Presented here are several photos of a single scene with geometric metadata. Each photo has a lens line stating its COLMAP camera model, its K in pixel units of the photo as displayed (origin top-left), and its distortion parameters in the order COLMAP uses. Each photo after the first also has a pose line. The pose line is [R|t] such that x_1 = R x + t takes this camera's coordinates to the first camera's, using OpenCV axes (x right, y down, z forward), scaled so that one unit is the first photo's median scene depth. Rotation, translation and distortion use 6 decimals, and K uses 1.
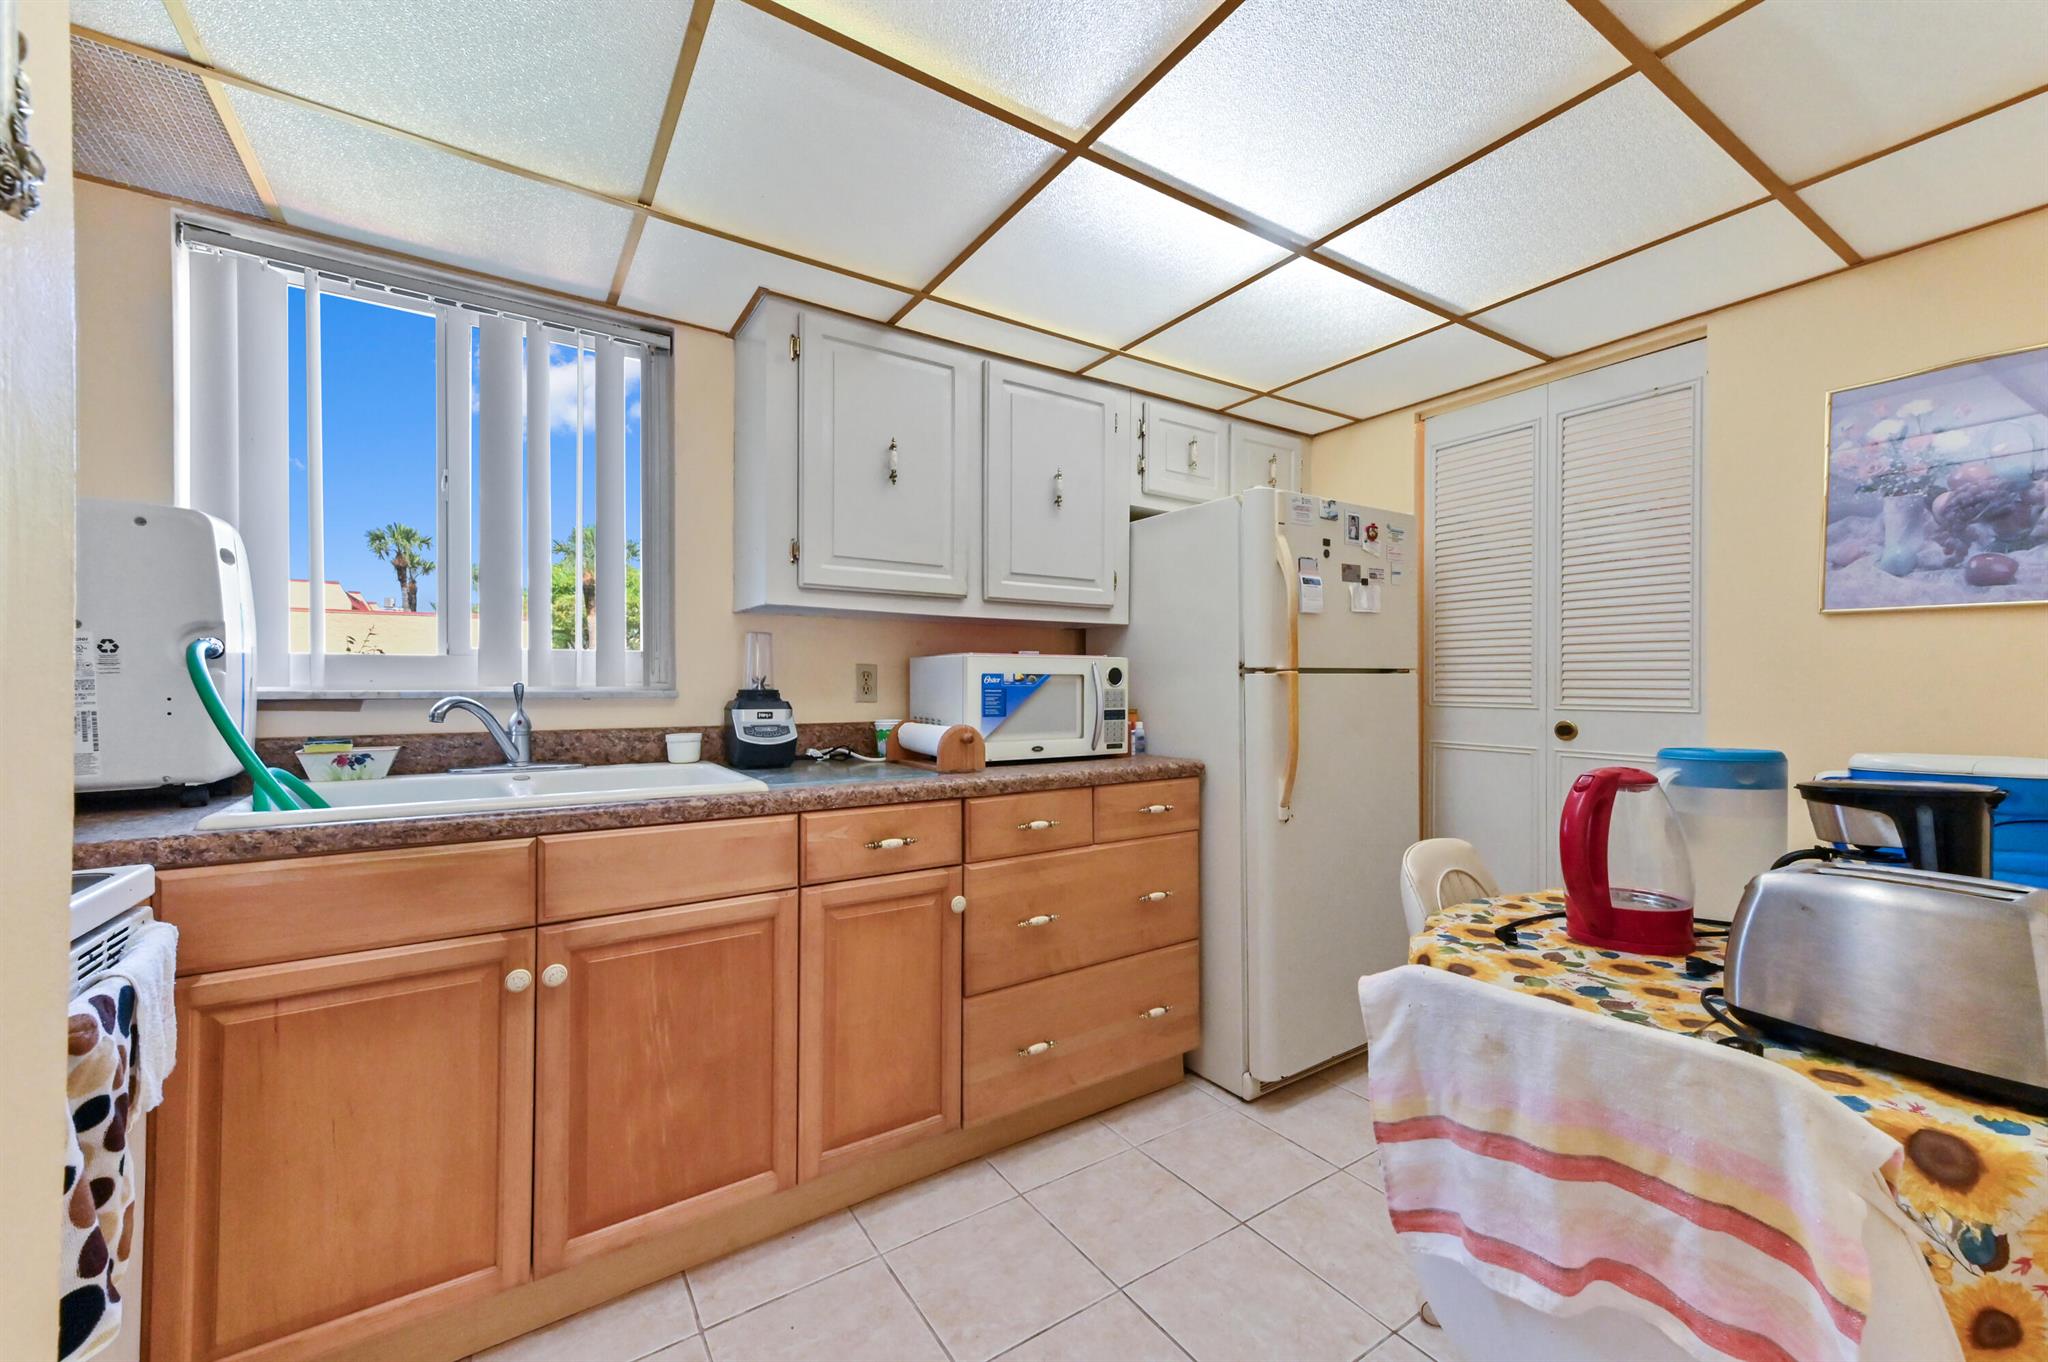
lens RADIAL K [[813.0, 0, 1025.6], [0, 813.0, 685.3], [0, 0, 1]] dist [0.011711, -0.000629]
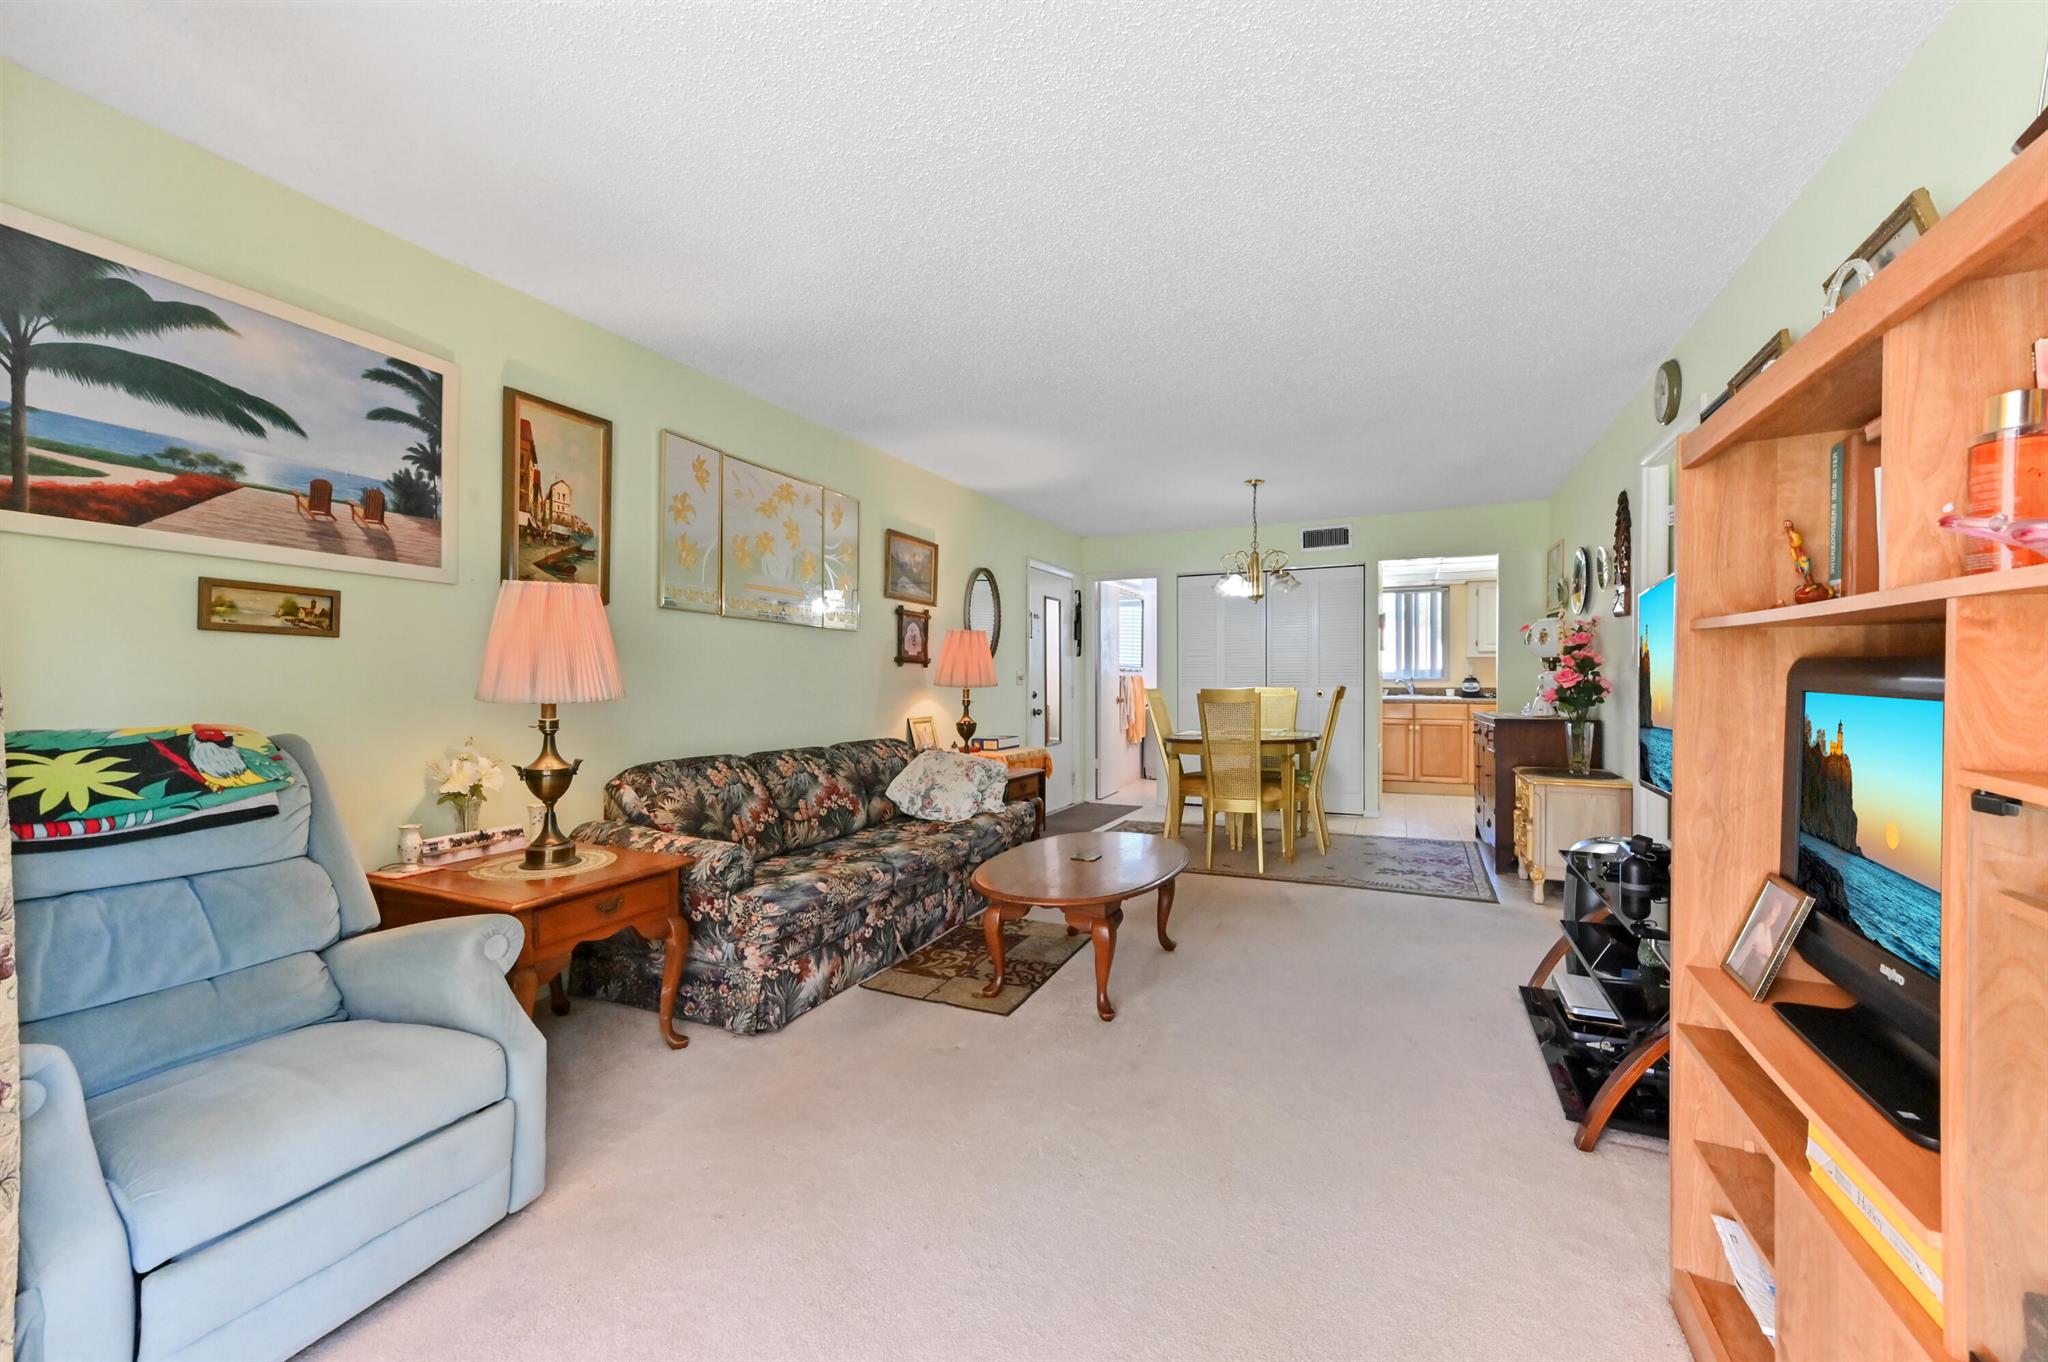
lens RADIAL K [[813.0, 0, 1021.0], [0, 813.0, 688.3], [0, 0, 1]] dist [0.011711, -0.000629]
pose [[0.528350, 0.004434, -0.849015, 1.795468], [-0.001616, 0.999990, 0.004216, 0.042205], [0.849025, -0.000856, 0.528352, -2.797591]]
